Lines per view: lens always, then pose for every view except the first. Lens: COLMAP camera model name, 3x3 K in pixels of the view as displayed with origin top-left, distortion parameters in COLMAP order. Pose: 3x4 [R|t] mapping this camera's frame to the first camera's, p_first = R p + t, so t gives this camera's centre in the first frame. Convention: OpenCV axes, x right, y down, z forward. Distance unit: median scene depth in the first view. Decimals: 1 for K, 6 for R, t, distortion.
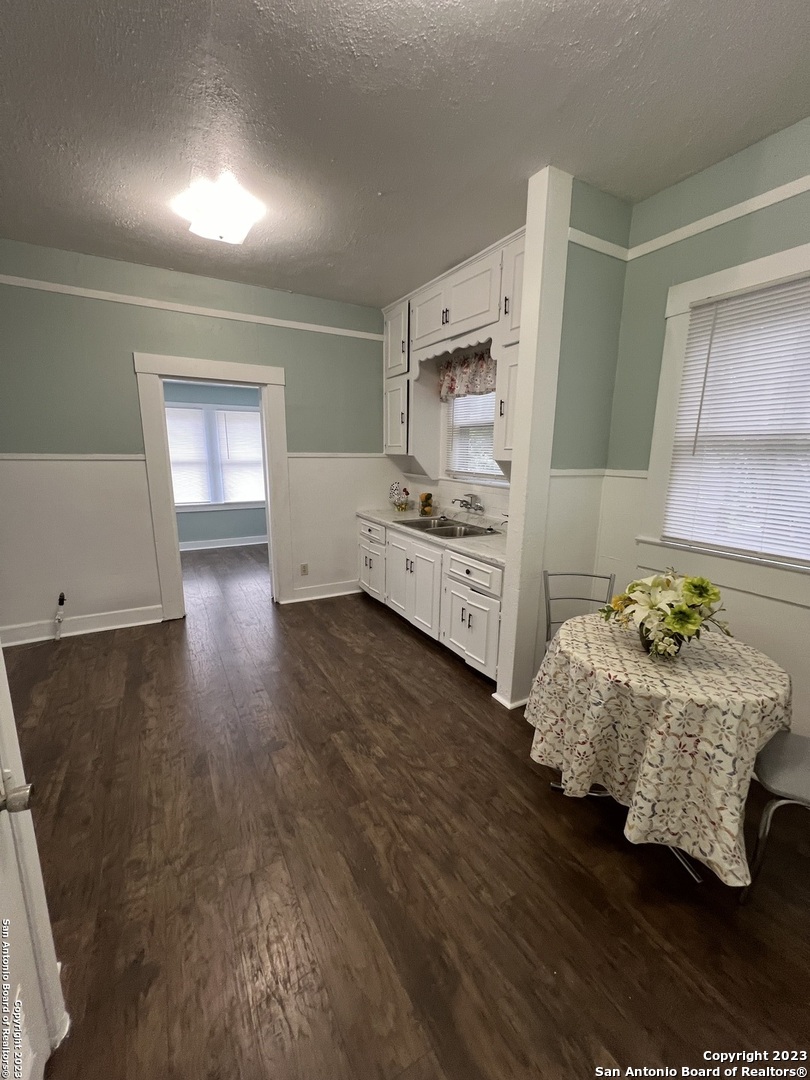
lens RADIAL K [[430.6, 0, 401.0], [0, 430.6, 539.7], [0, 0, 1]] dist [-0.000949, 0.000393]
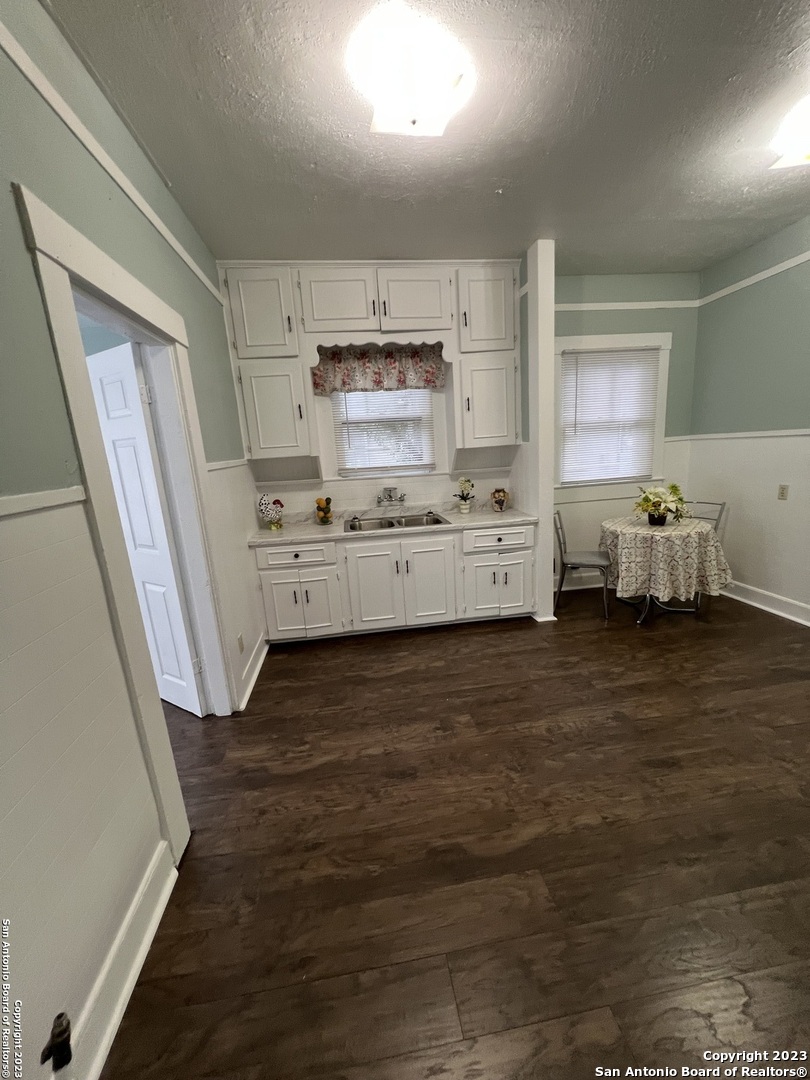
lens RADIAL K [[430.6, 0, 401.0], [0, 430.6, 539.7], [0, 0, 1]] dist [-0.000949, 0.000393]
pose [[0.366396, -0.235970, 0.900040, -0.861413], [0.253181, 0.956093, 0.147599, -0.144261], [-0.895351, 0.173793, 0.410052, 0.633701]]
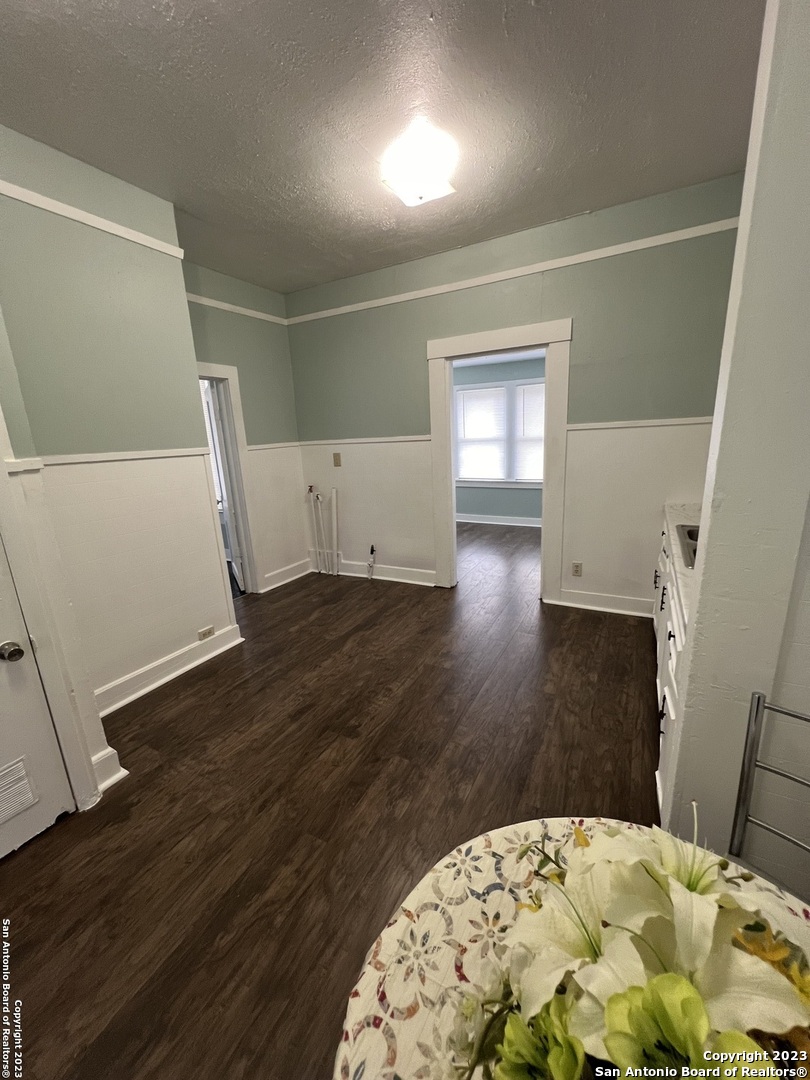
lens RADIAL K [[430.6, 0, 401.0], [0, 430.6, 539.7], [0, 0, 1]] dist [-0.000949, 0.000393]
pose [[0.531071, 0.161772, -0.831741, 0.339203], [-0.111805, 0.986401, 0.120465, -0.059001], [0.839919, 0.029017, 0.541936, 0.355759]]
